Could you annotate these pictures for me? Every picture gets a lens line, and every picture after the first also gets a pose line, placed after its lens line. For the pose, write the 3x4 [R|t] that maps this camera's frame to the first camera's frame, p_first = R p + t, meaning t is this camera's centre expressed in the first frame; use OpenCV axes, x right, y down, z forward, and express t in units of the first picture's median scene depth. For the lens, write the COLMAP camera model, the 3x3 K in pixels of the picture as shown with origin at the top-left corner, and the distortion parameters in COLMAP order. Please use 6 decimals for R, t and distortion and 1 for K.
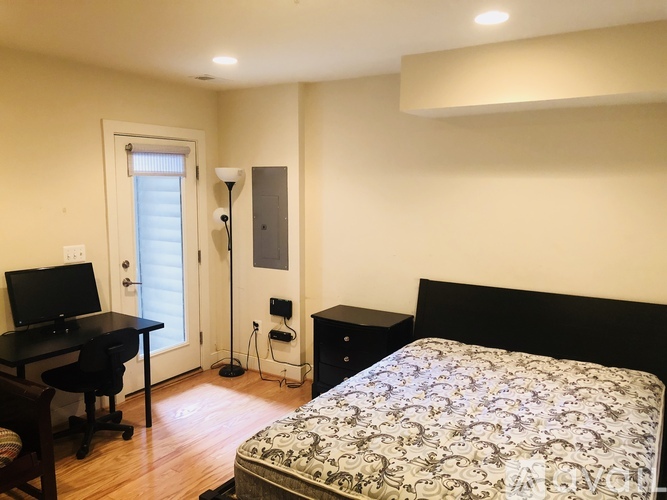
lens RADIAL K [[541.5, 0, 336.3], [0, 541.5, 236.1], [0, 0, 1]] dist [0.018364, -0.011771]
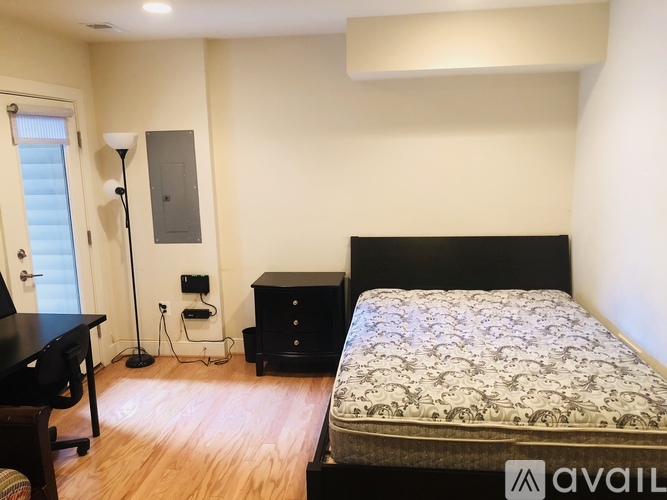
lens RADIAL K [[541.5, 0, 336.3], [0, 541.5, 236.1], [0, 0, 1]] dist [0.018364, -0.011771]
pose [[0.904906, -0.095704, 0.414711, -0.298358], [0.071112, 0.994691, 0.074379, -0.001660], [-0.419628, -0.037815, 0.906908, 0.063085]]
